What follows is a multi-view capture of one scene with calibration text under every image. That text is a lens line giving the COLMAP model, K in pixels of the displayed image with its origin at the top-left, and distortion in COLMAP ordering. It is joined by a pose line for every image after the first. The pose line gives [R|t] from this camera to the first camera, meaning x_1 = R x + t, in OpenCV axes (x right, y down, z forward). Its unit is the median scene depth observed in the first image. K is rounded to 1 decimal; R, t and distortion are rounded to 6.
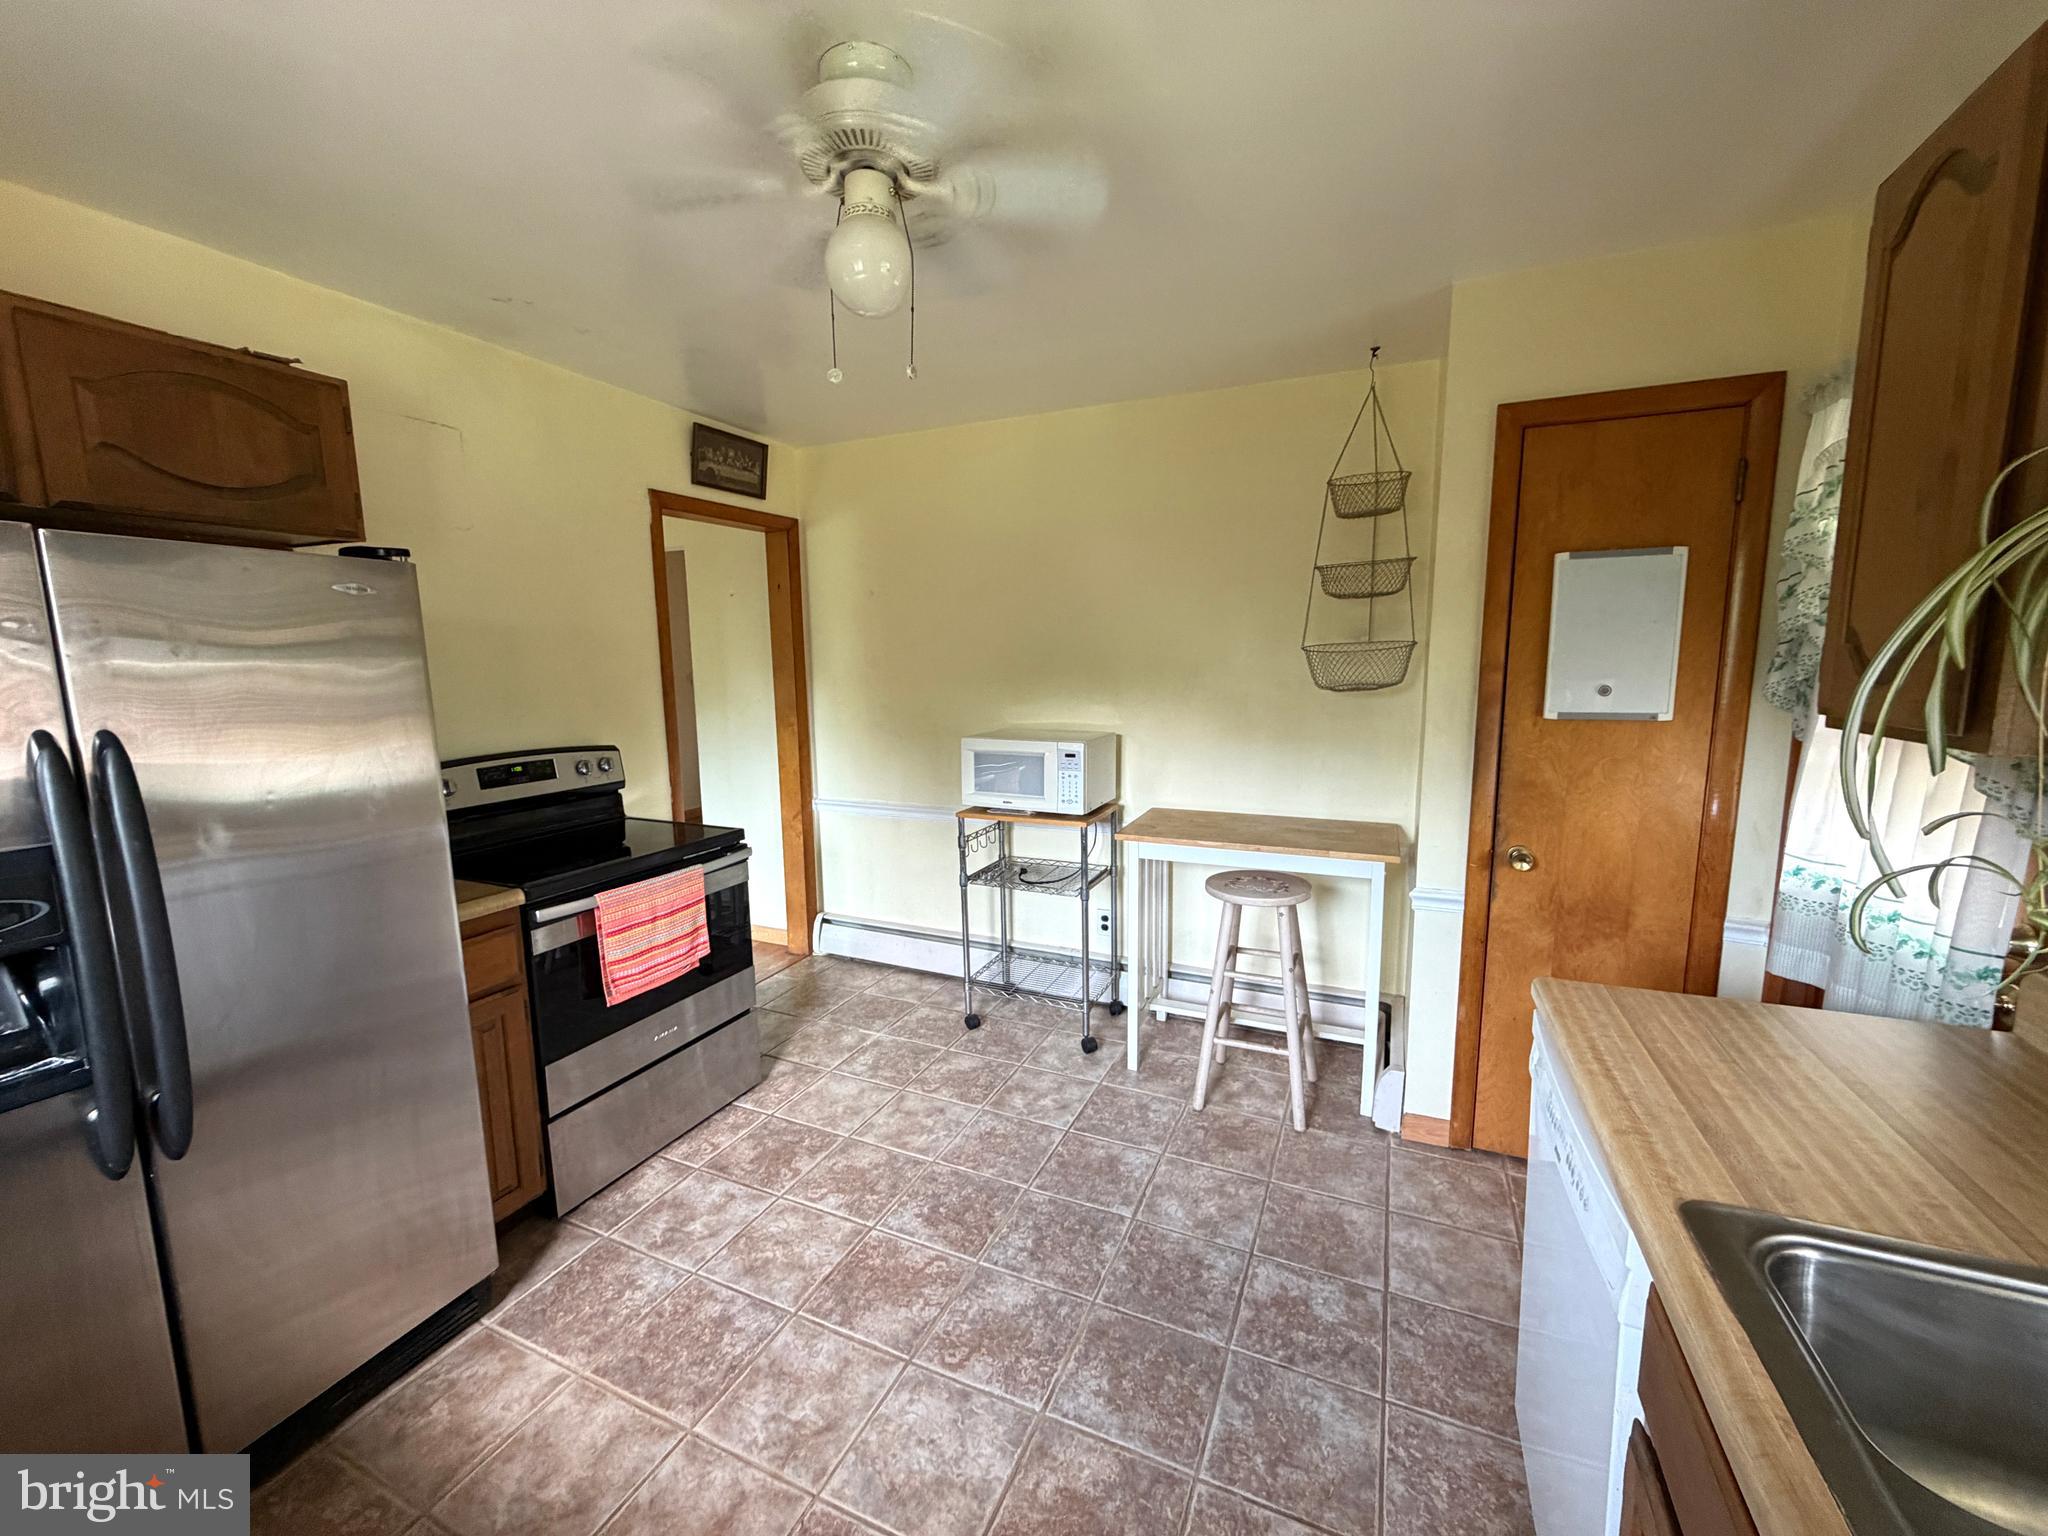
lens RADIAL K [[815.3, 0, 1019.1], [0, 815.3, 765.1], [0, 0, 1]] dist [0.000840, -0.000453]
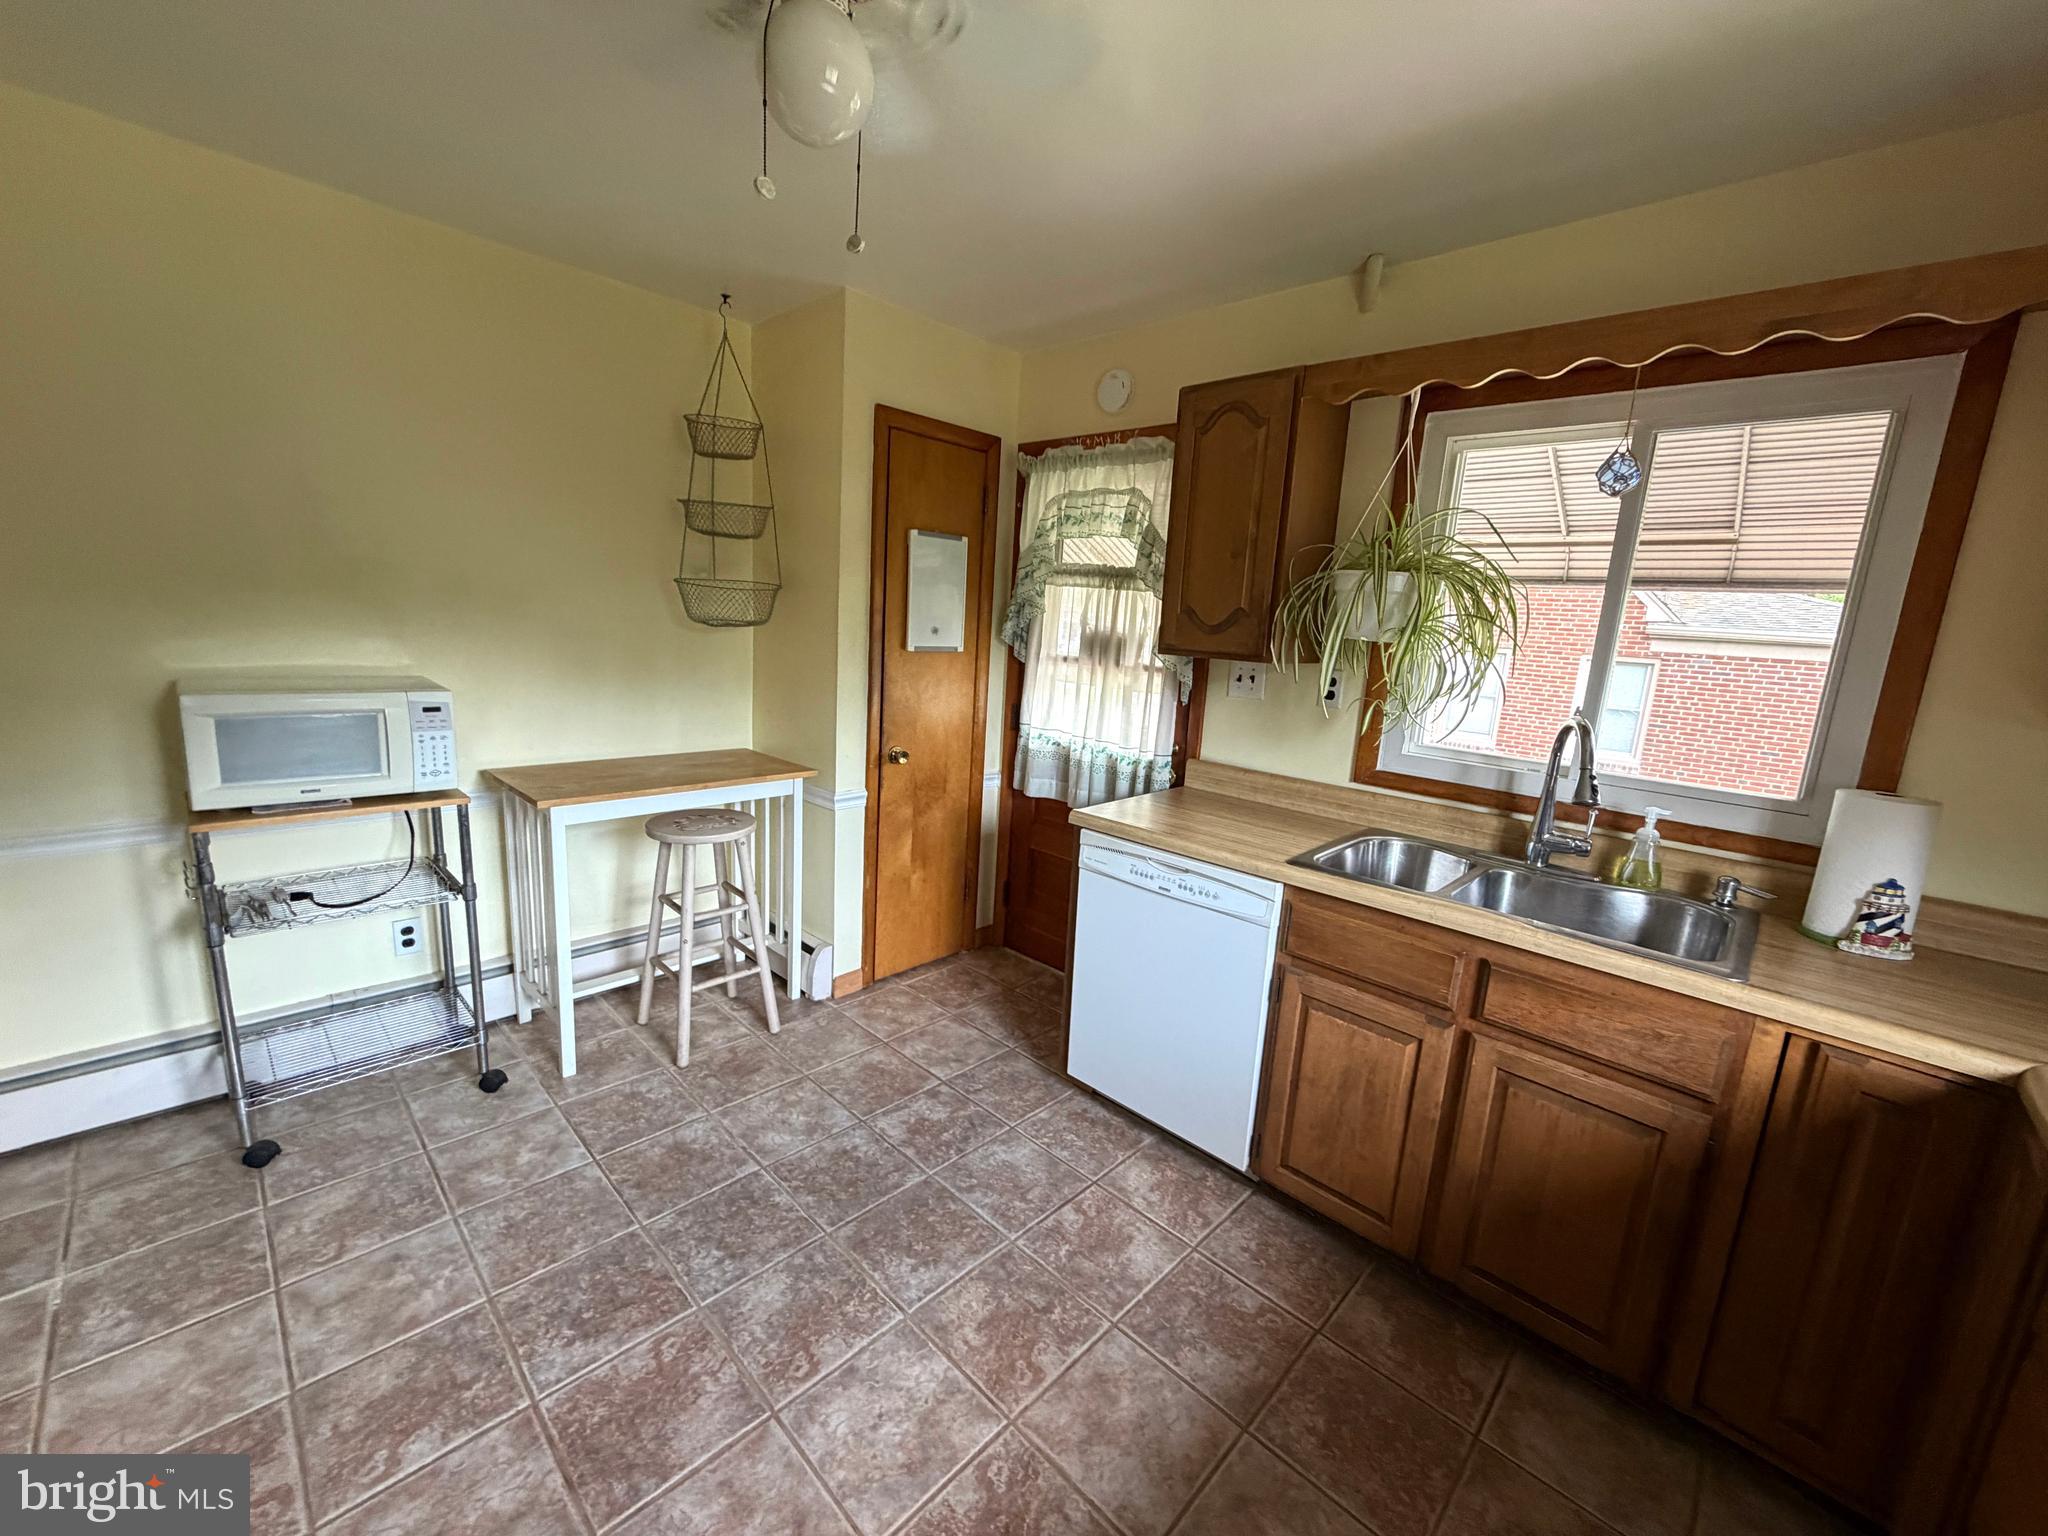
lens RADIAL K [[815.3, 0, 1022.3], [0, 815.3, 766.1], [0, 0, 1]] dist [0.000840, -0.000453]
pose [[0.333298, -0.141784, 0.932100, -0.616289], [0.063513, 0.989759, 0.127844, -0.029859], [-0.940680, 0.016591, 0.338890, 0.370911]]
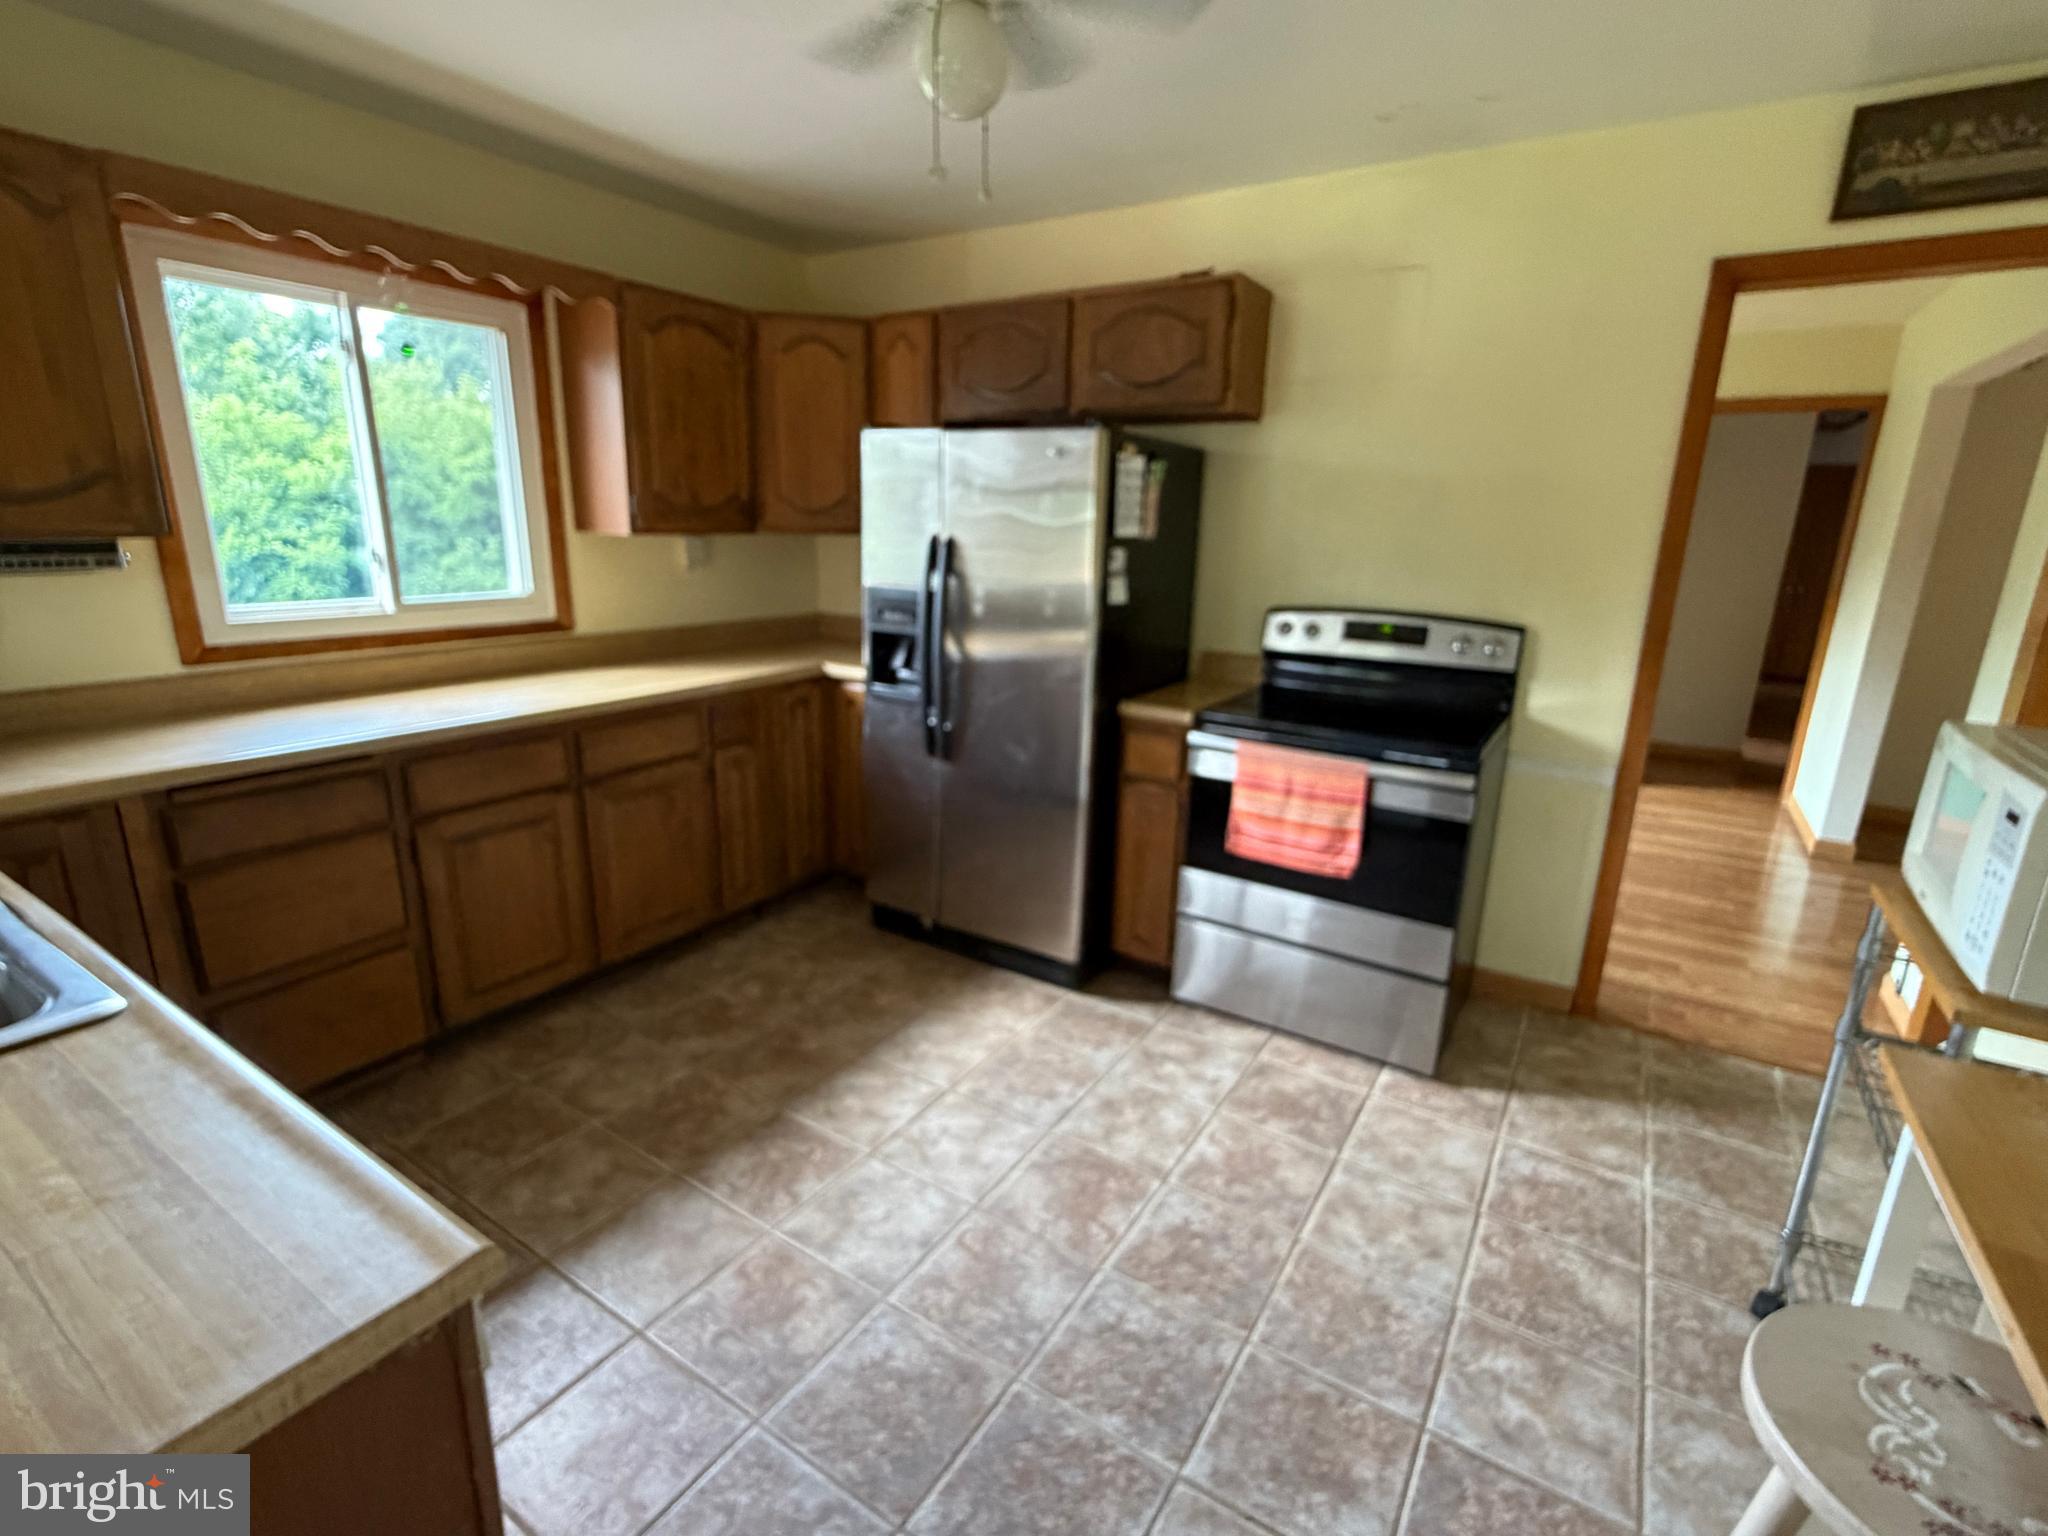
lens RADIAL K [[936.0, 0, 1027.2], [0, 936.0, 775.5], [0, 0, 1]] dist [-0.002439, -0.002001]
pose [[-0.139961, 0.270750, -0.952421, 0.676295], [-0.157424, 0.943569, 0.291368, -0.106772], [0.977563, 0.190714, -0.089440, 0.871830]]
